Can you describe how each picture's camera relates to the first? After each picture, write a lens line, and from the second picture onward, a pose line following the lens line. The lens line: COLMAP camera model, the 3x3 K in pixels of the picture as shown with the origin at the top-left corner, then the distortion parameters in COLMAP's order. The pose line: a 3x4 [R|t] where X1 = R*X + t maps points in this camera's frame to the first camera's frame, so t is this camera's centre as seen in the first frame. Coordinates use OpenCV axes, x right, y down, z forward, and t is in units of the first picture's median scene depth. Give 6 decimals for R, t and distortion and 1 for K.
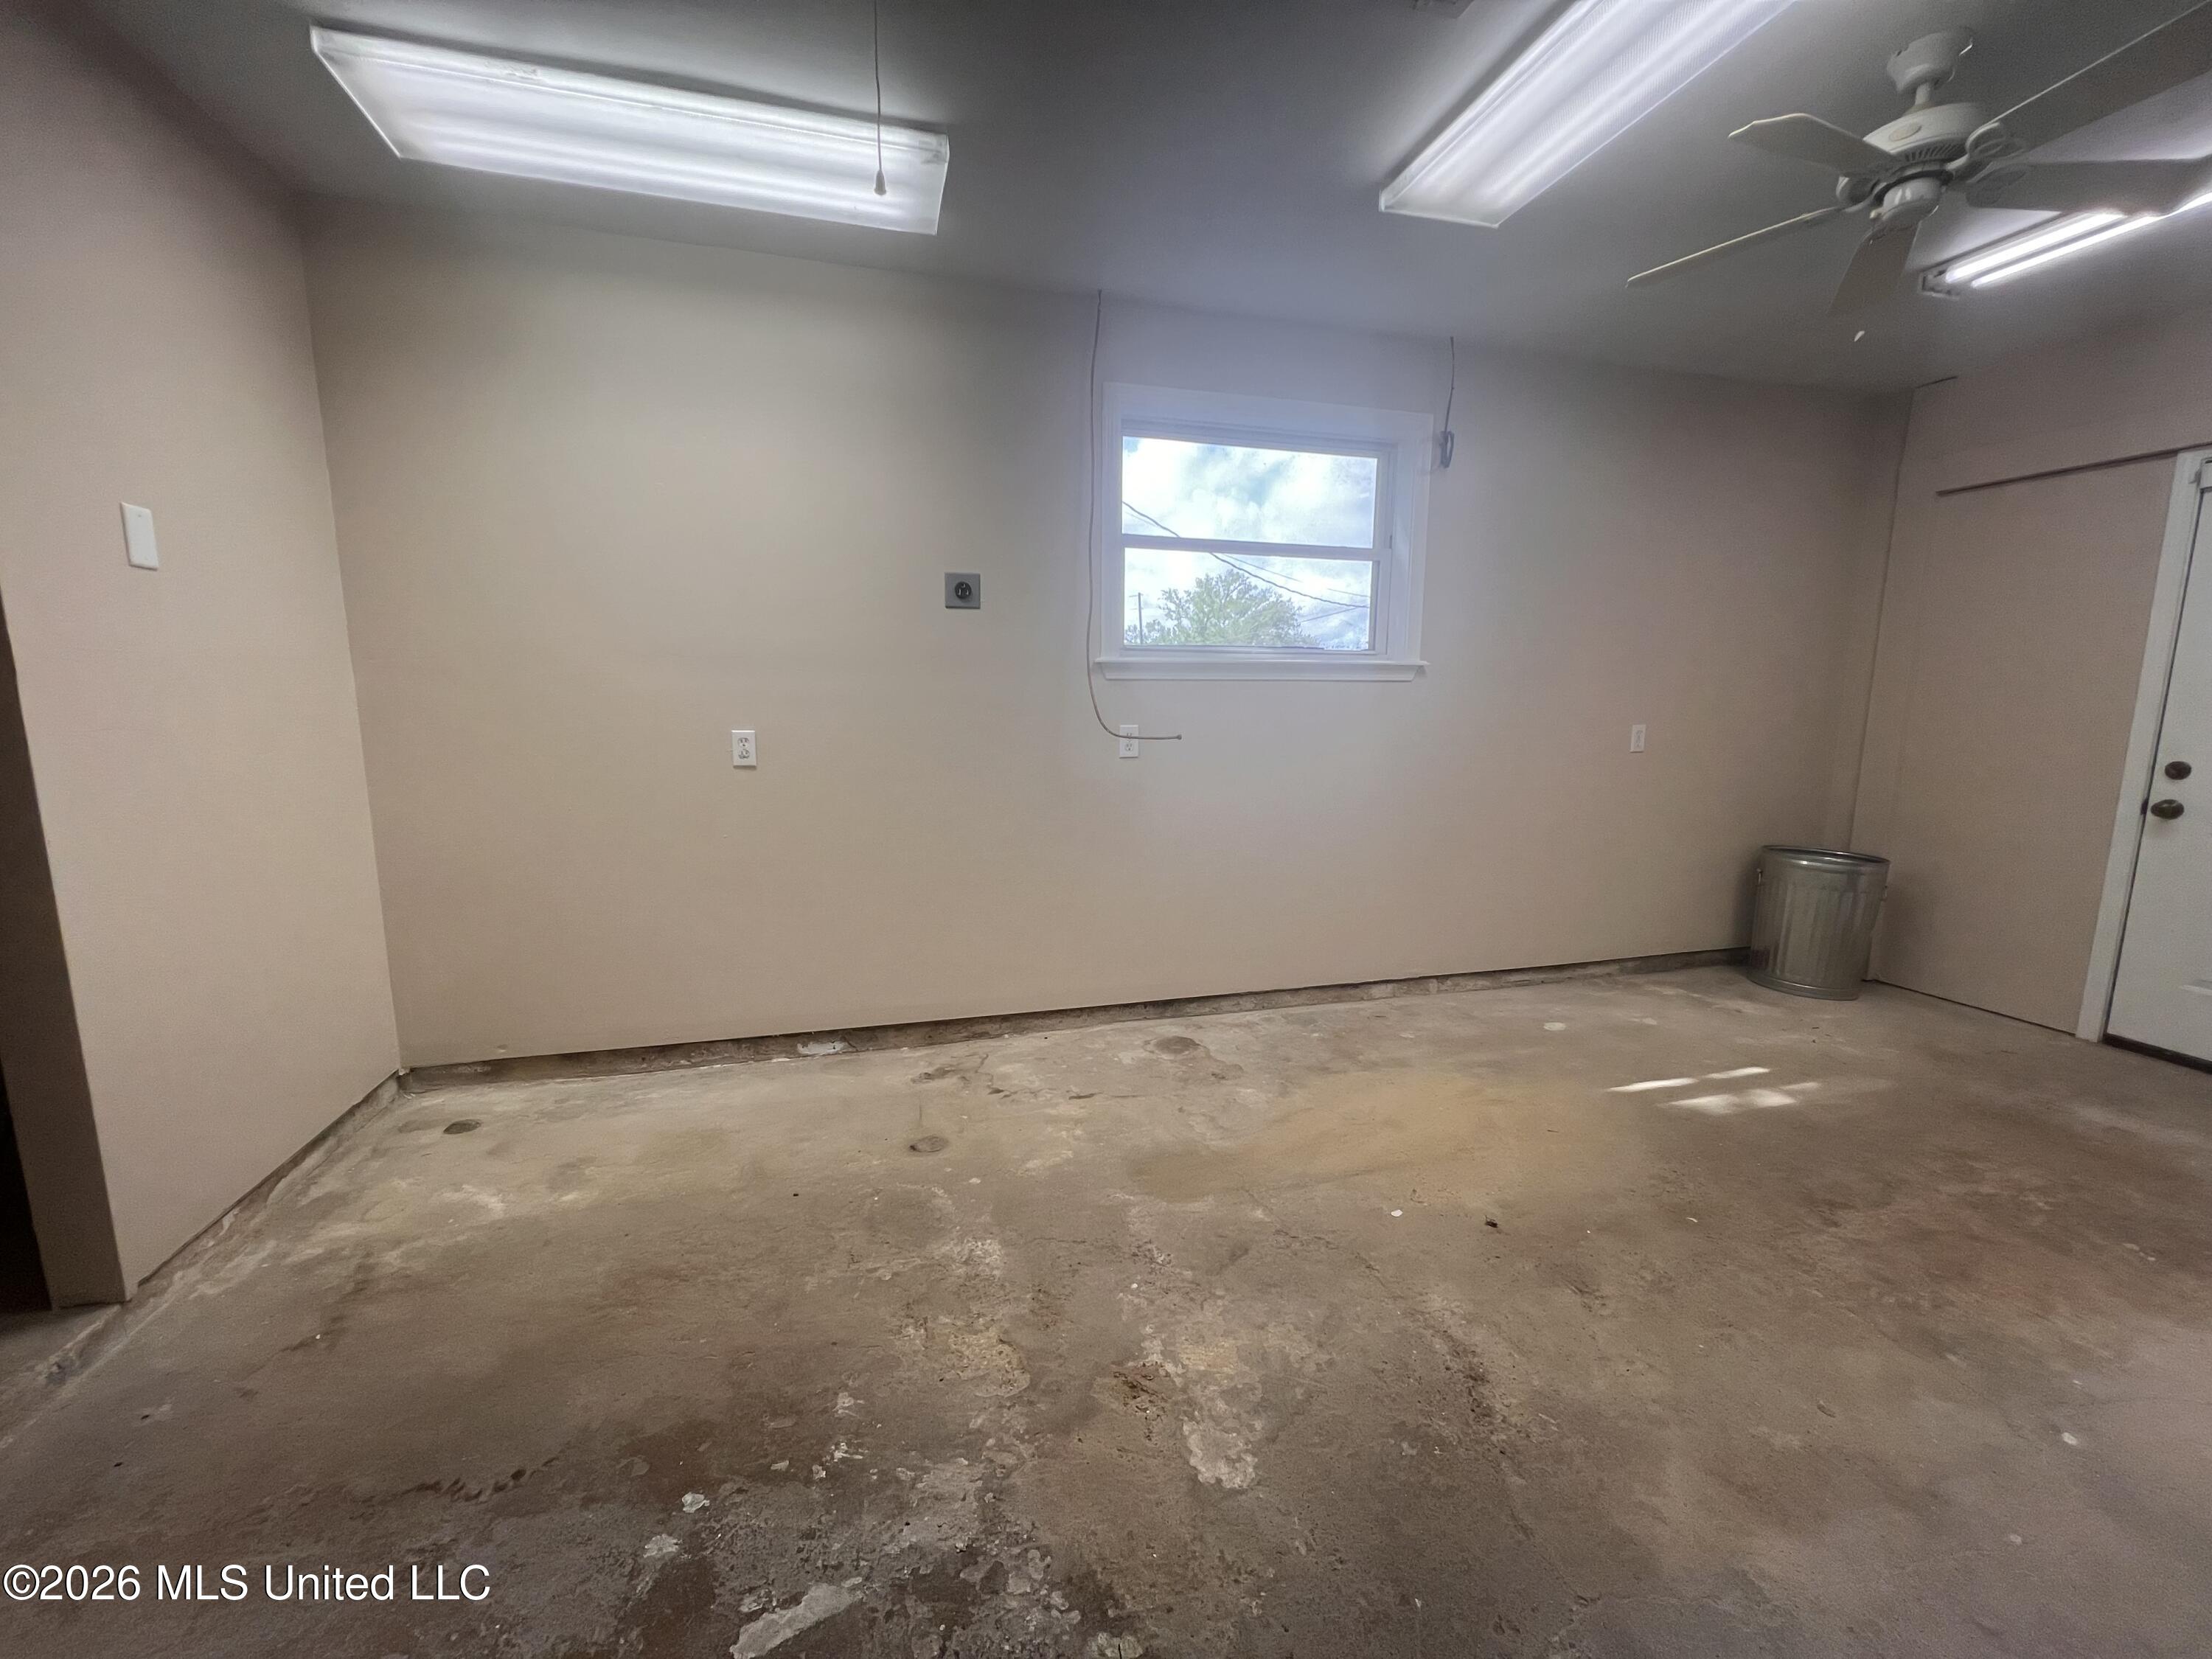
lens RADIAL K [[887.6, 0, 1111.1], [0, 887.6, 827.3], [0, 0, 1]] dist [0.000741, 0.000026]
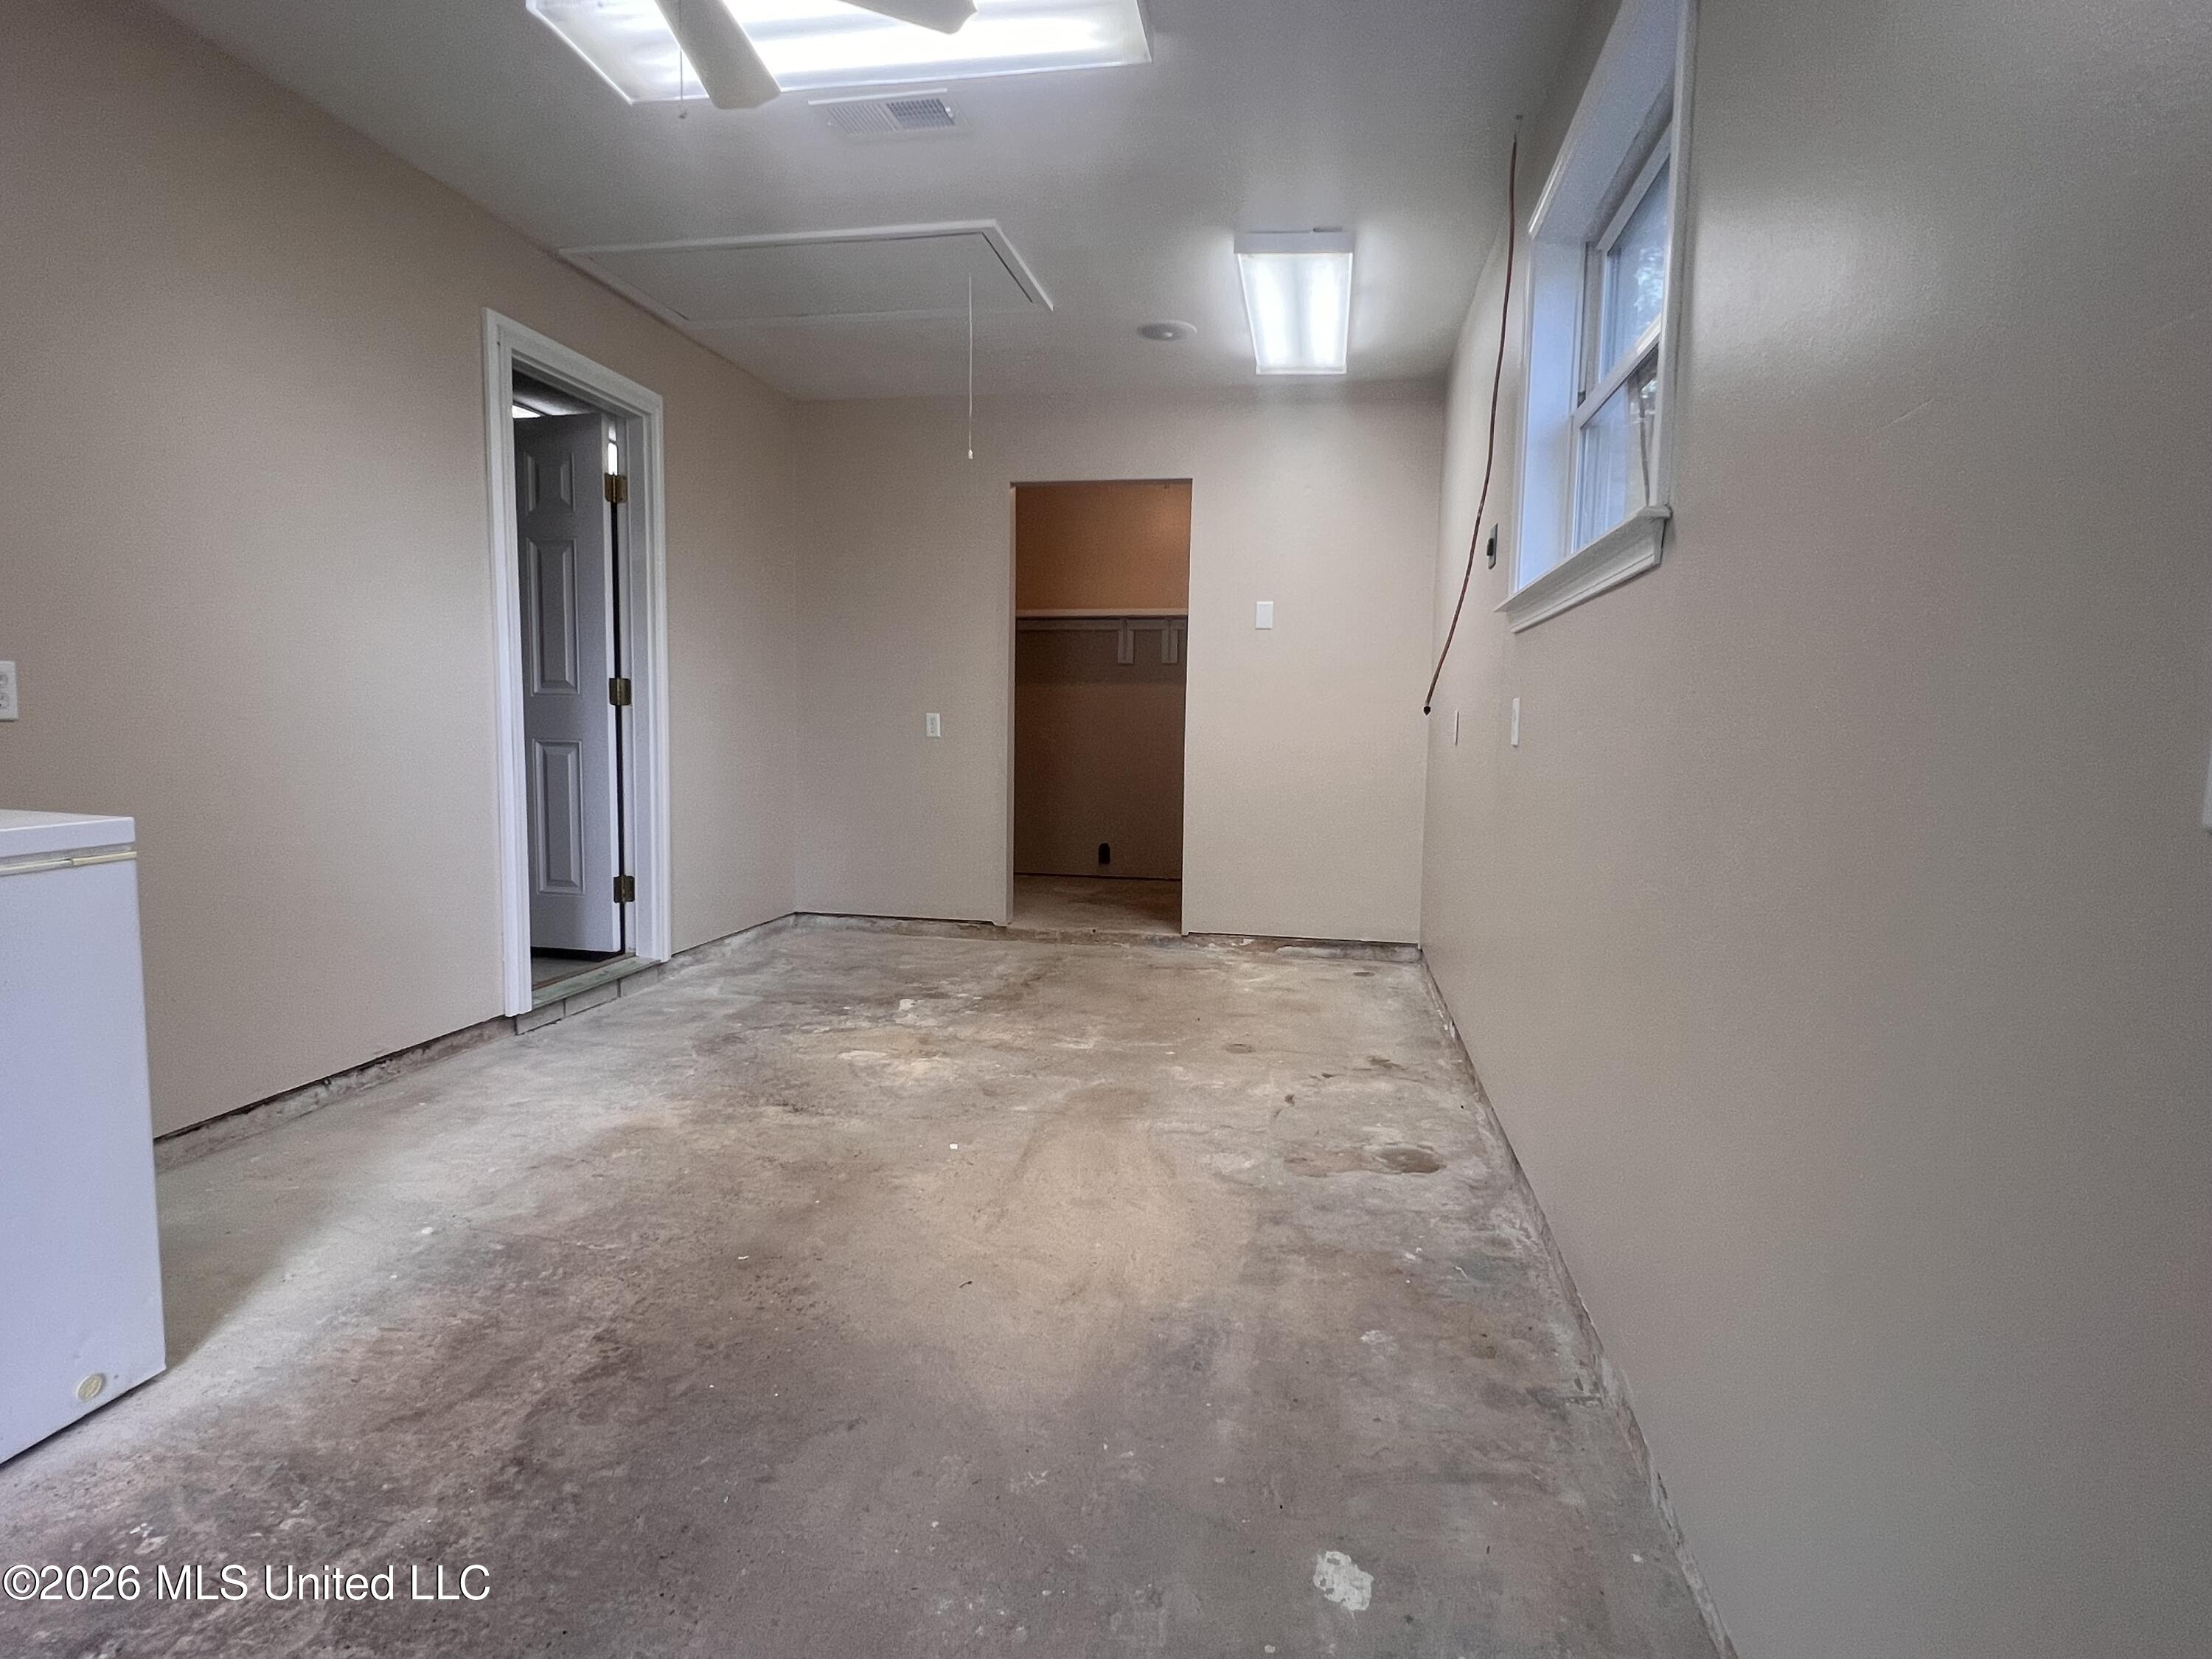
lens RADIAL K [[1155.9, 0, 1102.7], [0, 1155.9, 838.5], [0, 0, 1]] dist [-0.008654, 0.001844]
pose [[-0.444969, 0.074200, -0.892467, 1.384215], [-0.154324, 0.975300, 0.158030, -0.147964], [0.882149, 0.208047, -0.422527, 1.609848]]
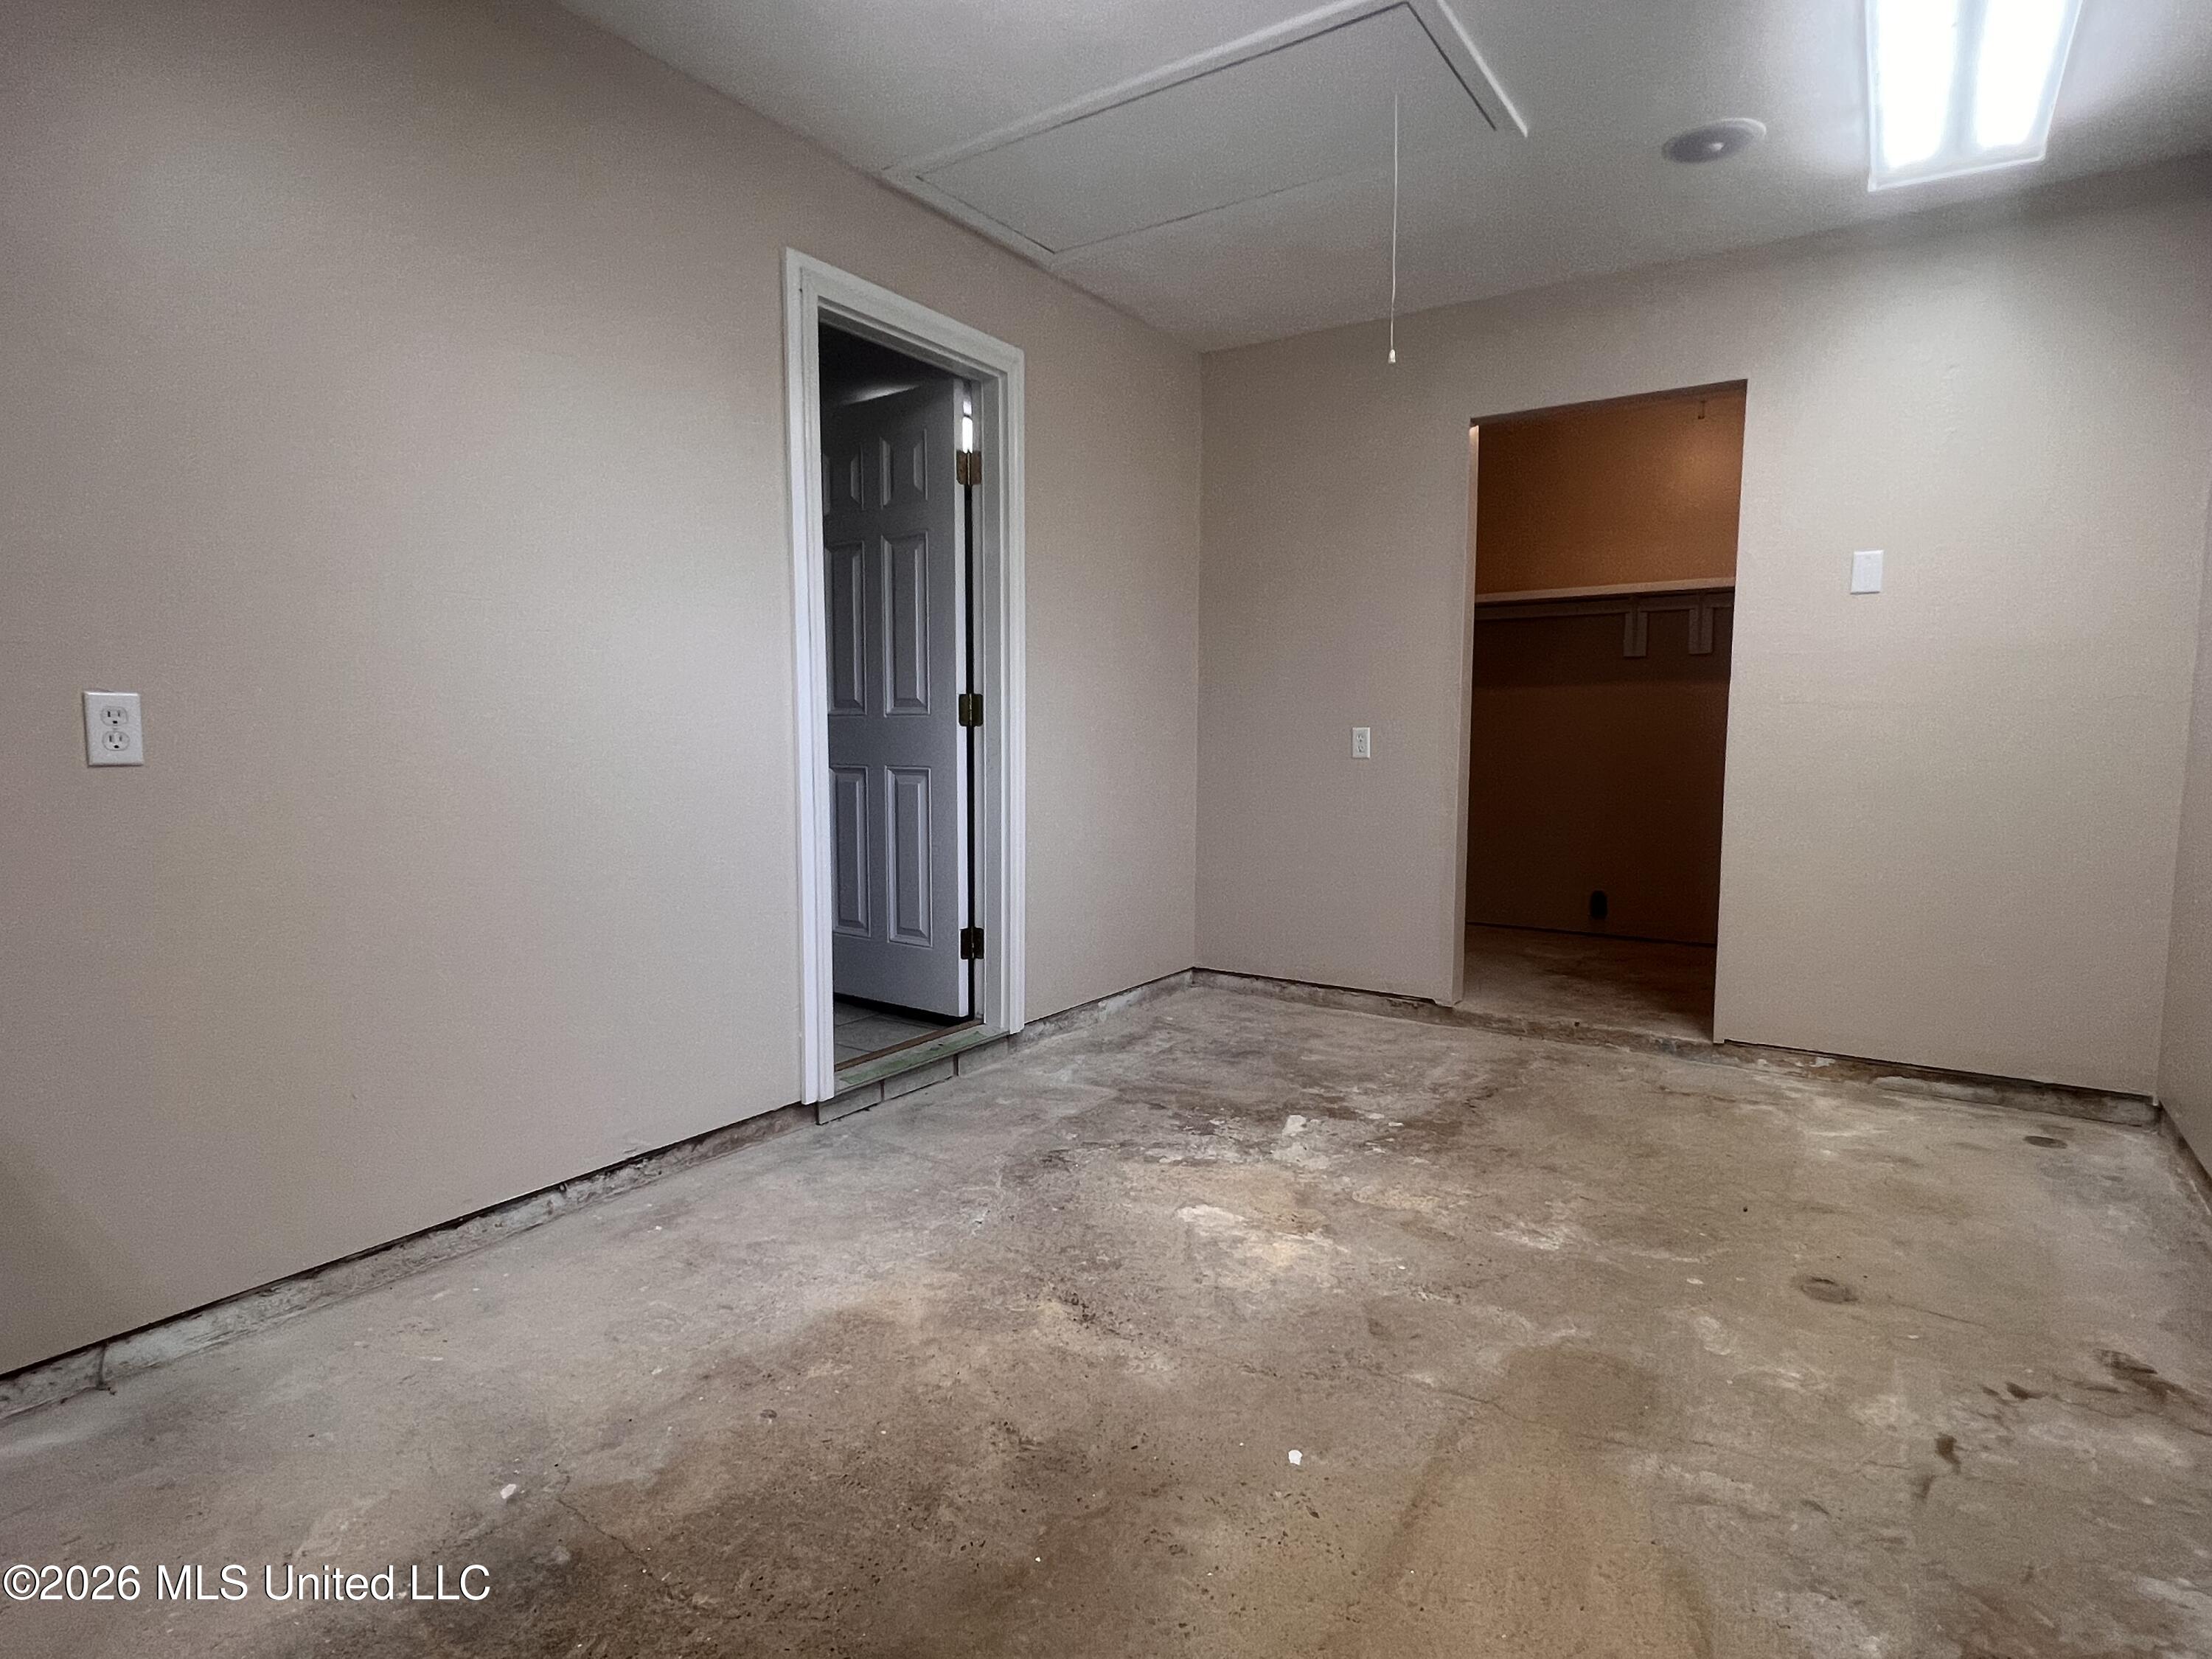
lens RADIAL K [[1155.9, 0, 1098.9], [0, 1155.9, 841.6], [0, 0, 1]] dist [-0.008654, 0.001844]
pose [[-0.767469, 0.054521, -0.638763, 0.897903], [-0.102850, 0.973000, 0.206624, -0.131708], [0.632781, 0.224275, -0.741140, 1.384071]]
